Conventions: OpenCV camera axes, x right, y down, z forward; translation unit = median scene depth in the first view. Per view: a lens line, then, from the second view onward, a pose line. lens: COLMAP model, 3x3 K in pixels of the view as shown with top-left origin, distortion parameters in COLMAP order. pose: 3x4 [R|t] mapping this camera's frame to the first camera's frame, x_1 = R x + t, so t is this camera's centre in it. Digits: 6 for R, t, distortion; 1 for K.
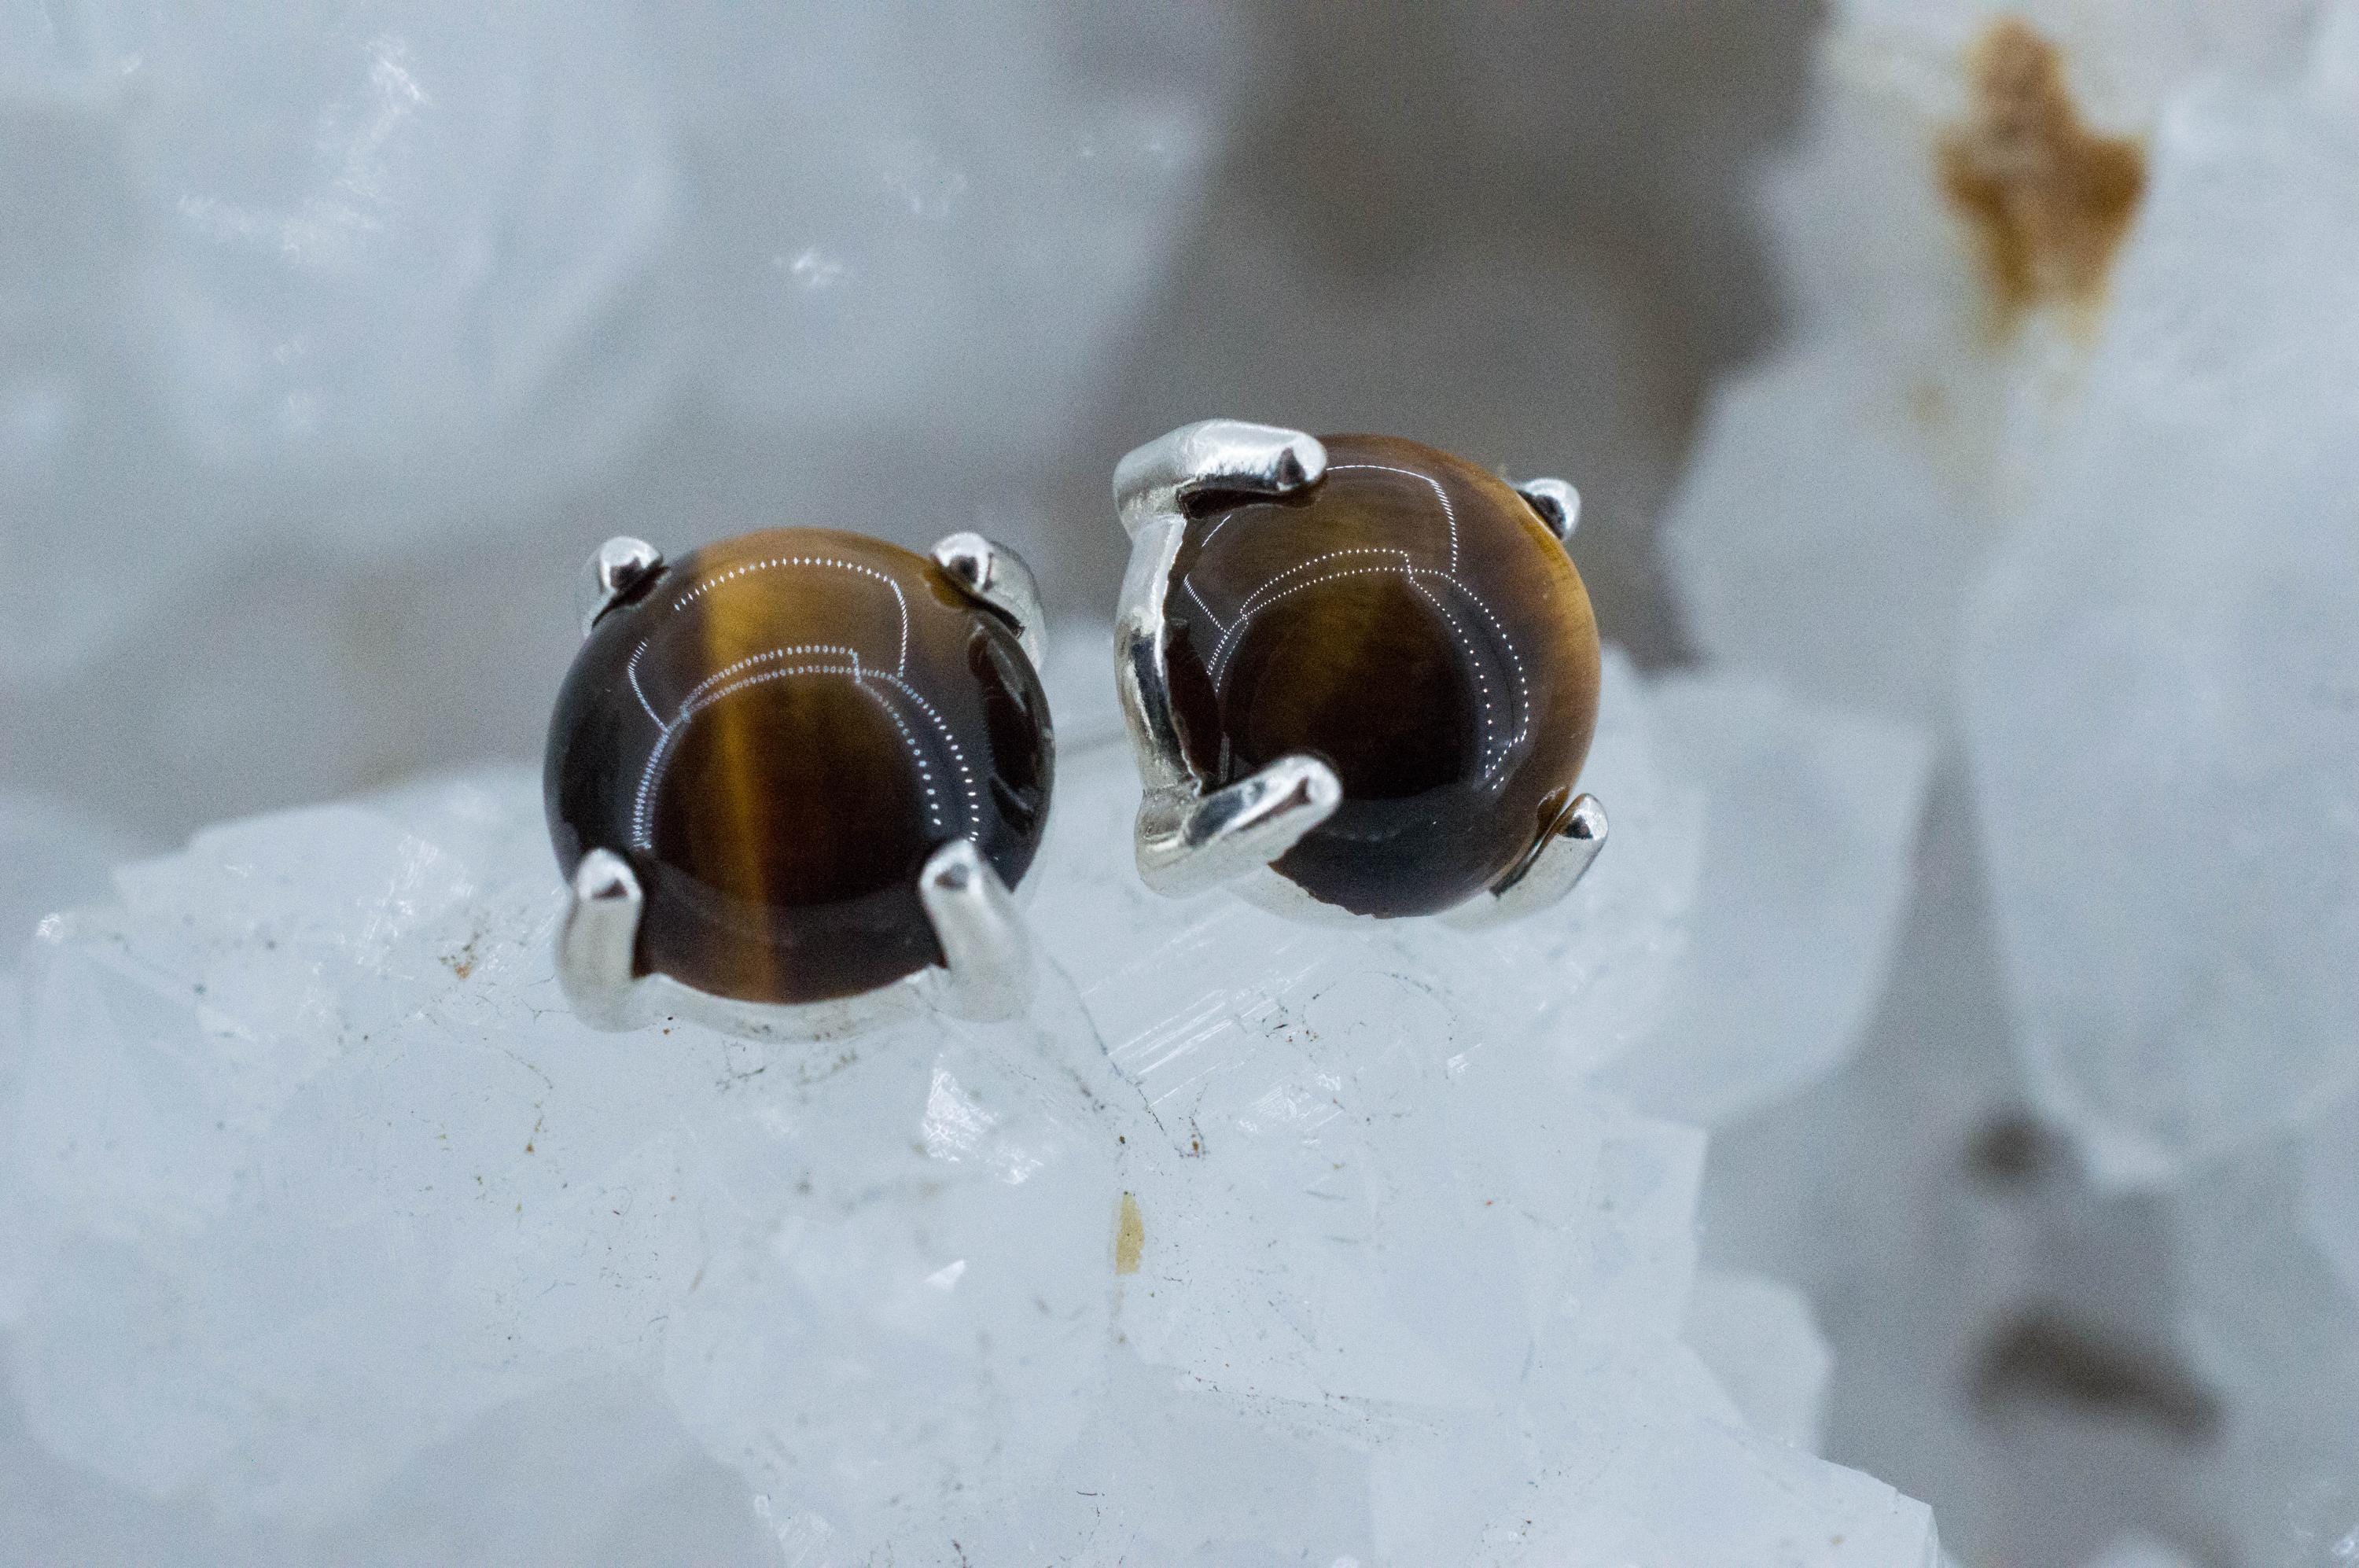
lens RADIAL K [[6158.1, 0, 1204.4], [0, 6158.1, 784.6], [0, 0, 1]] dist [0.246059, 0.000000]
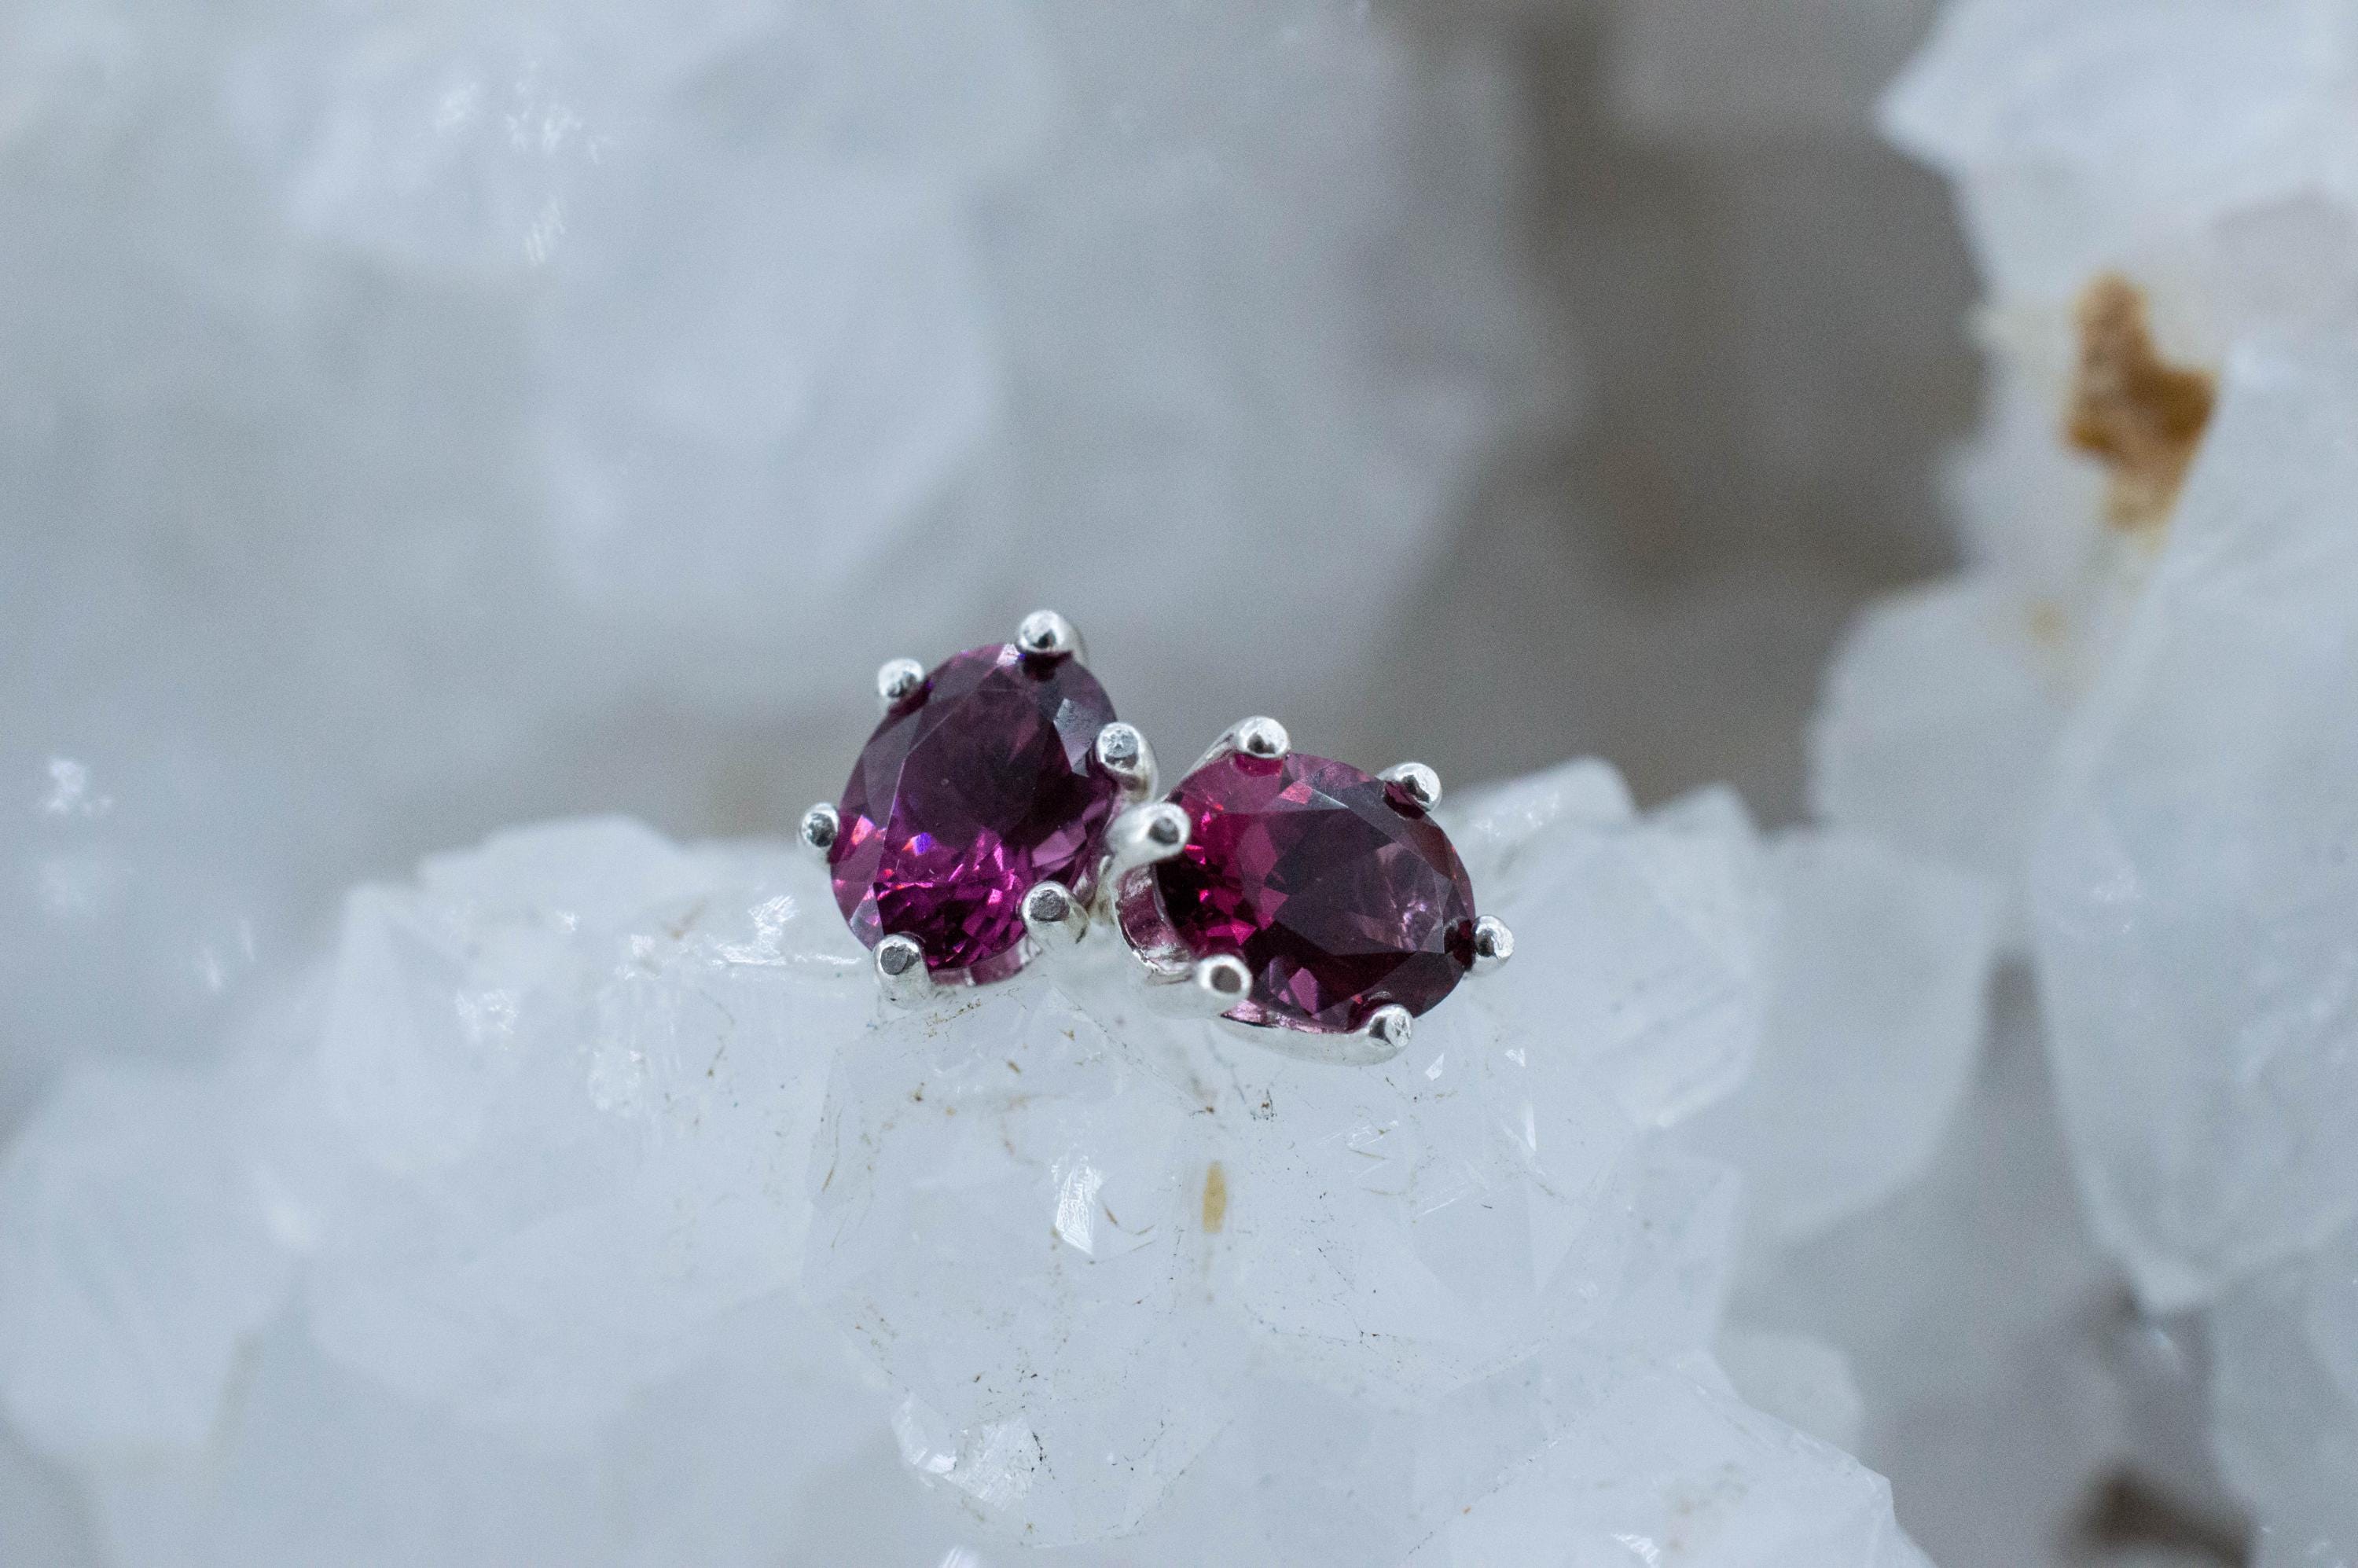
lens RADIAL K [[6155.3, 0, 1124.8], [0, 6155.3, 706.5], [0, 0, 1]] dist [0.246059, 0.000000]
pose [[0.986228, 0.060313, -0.154000, 0.144251], [-0.082801, 0.986098, -0.144066, 0.150443], [0.143170, 0.154833, 0.977512, -0.153120]]
